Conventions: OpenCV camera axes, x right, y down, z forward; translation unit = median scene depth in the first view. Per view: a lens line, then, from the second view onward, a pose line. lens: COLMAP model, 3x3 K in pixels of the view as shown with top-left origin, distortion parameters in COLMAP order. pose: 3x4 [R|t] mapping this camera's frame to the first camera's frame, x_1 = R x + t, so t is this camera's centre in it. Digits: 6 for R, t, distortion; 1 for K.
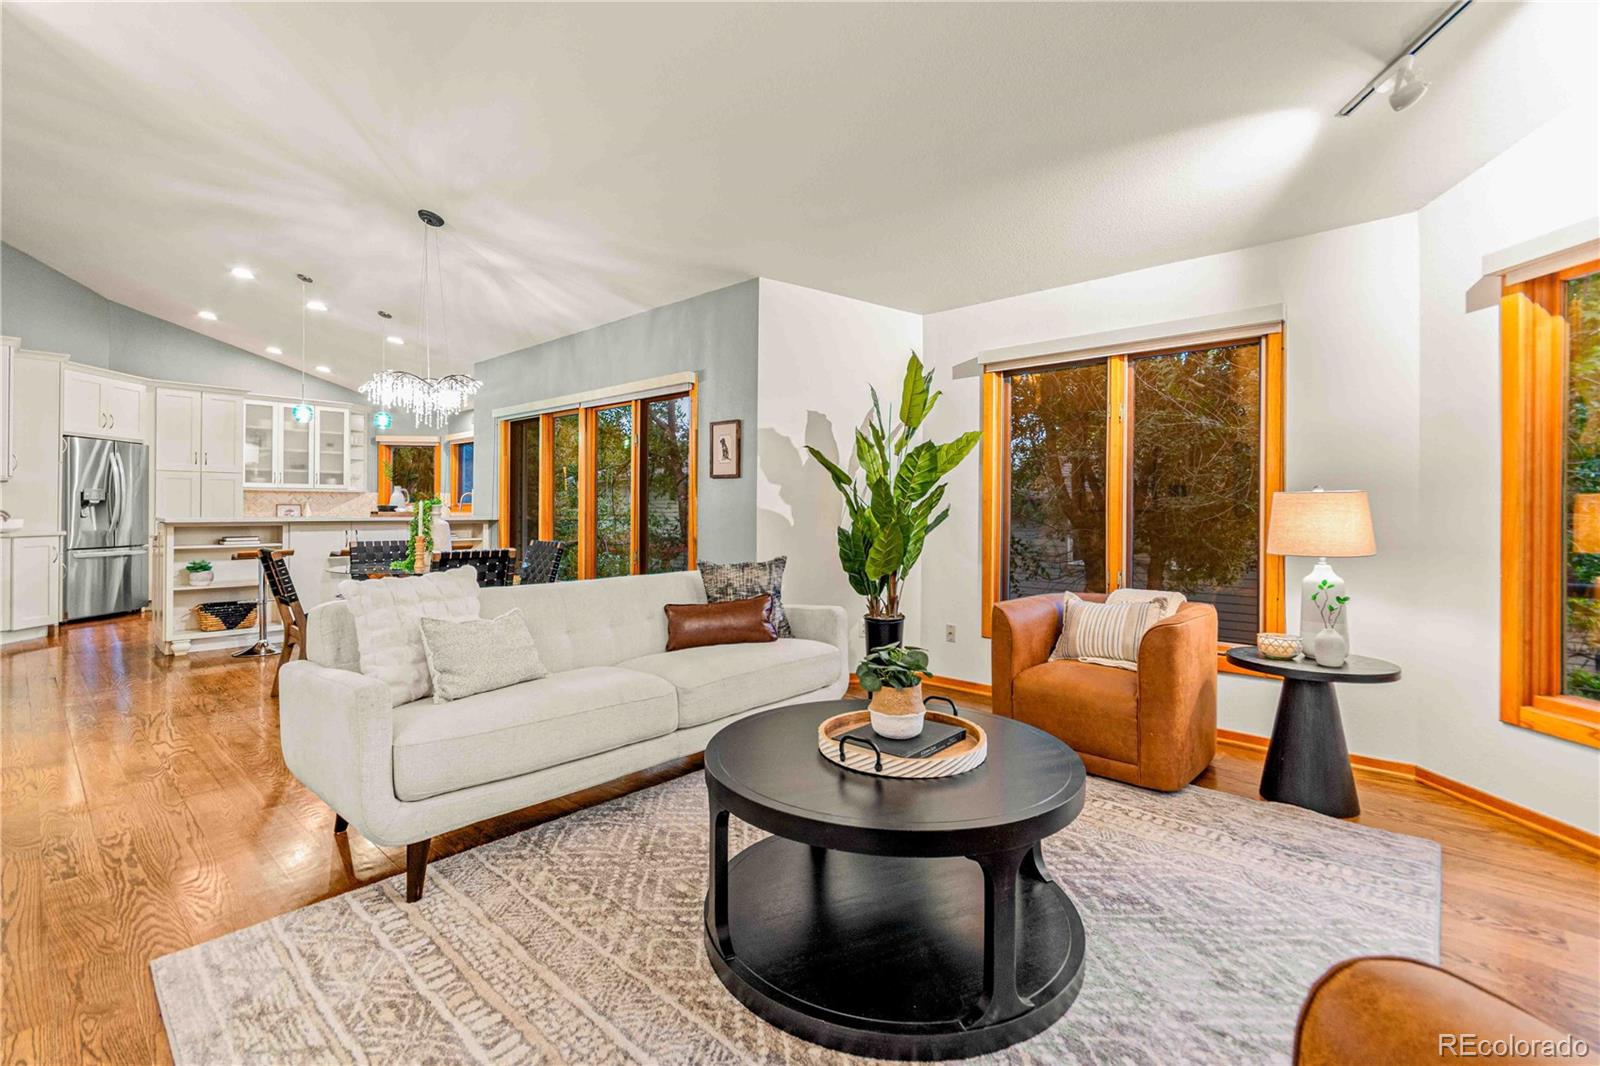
lens RADIAL K [[709.1, 0, 803.5], [0, 709.1, 512.4], [0, 0, 1]] dist [-0.000514, -0.000660]
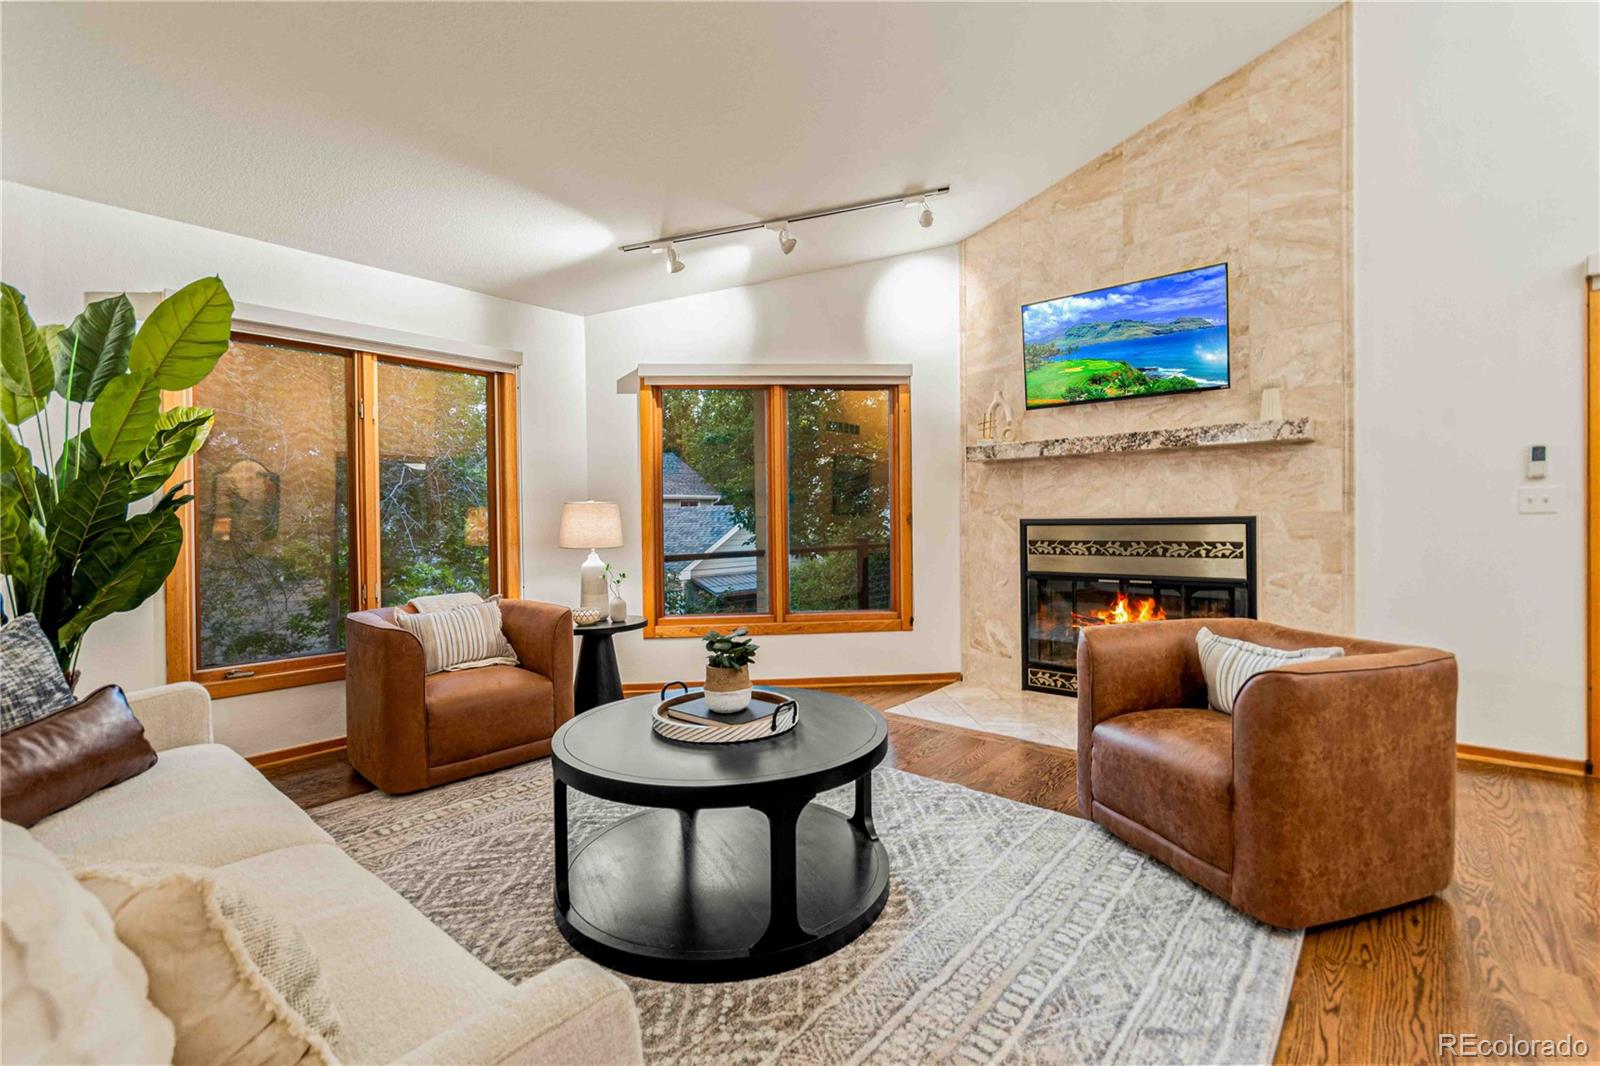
lens RADIAL K [[709.1, 0, 800.5], [0, 709.1, 522.6], [0, 0, 1]] dist [-0.000514, -0.000660]
pose [[-0.023183, -0.012718, 0.999650, -0.641192], [0.017702, 0.999757, 0.013130, -0.000149], [-0.999575, 0.018001, -0.022952, 0.575911]]
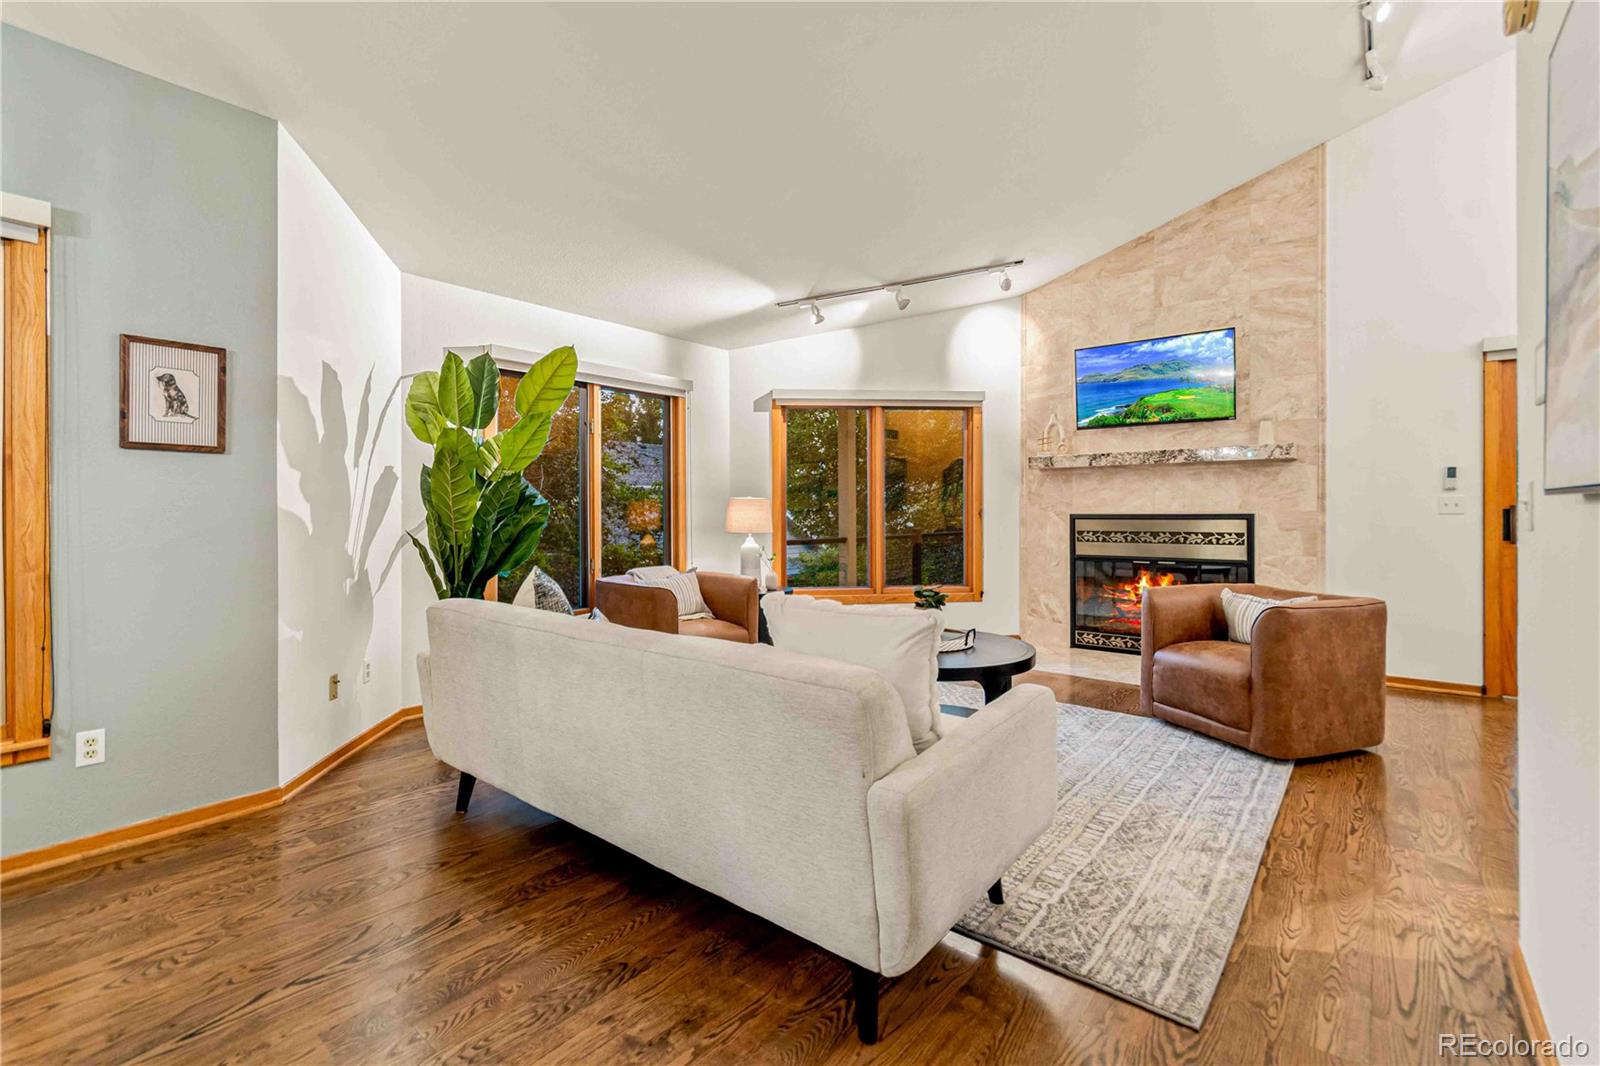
lens RADIAL K [[709.1, 0, 799.7], [0, 709.1, 509.8], [0, 0, 1]] dist [-0.000514, -0.000660]
pose [[-0.045668, -0.005463, 0.998942, -1.029678], [0.007175, 0.999957, 0.005797, -0.007653], [-0.998931, 0.007432, -0.045627, 0.888209]]
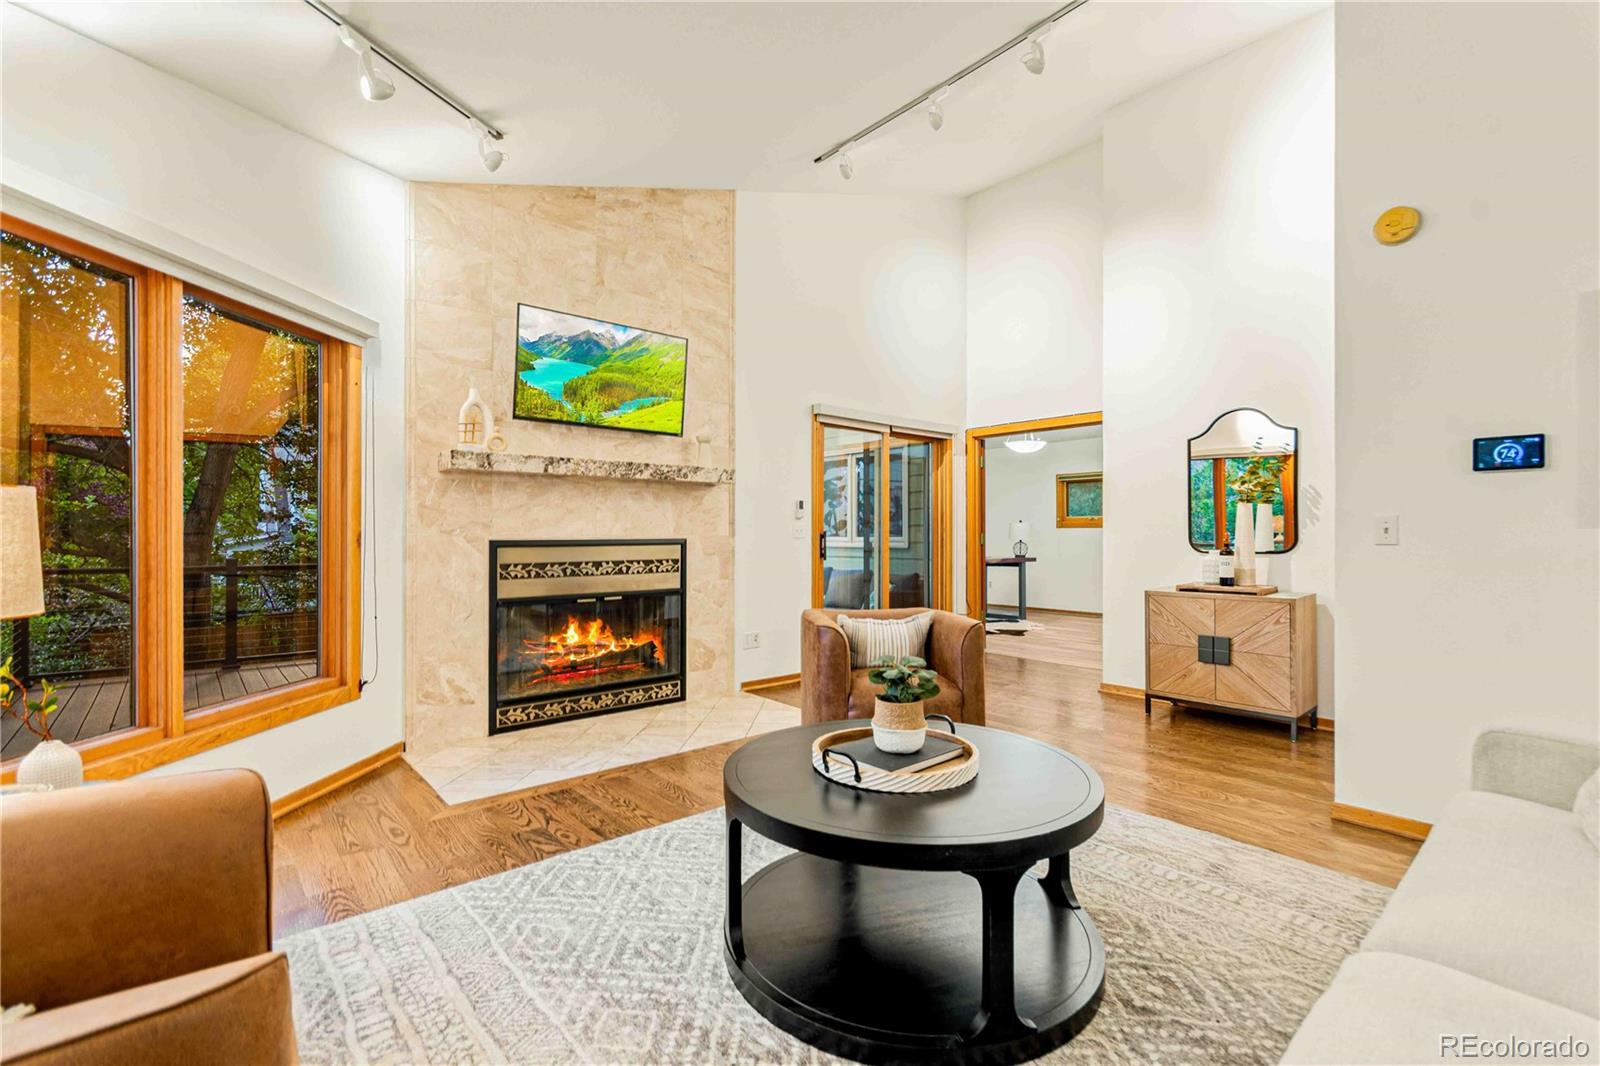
lens RADIAL K [[709.1, 0, 801.7], [0, 709.1, 536.7], [0, 0, 1]] dist [-0.000514, -0.000660]
pose [[-0.992130, -0.004360, 0.125132, 0.089007], [-0.003592, 0.999973, 0.006361, 0.003272], [-0.125157, 0.005861, -0.992120, 1.282948]]
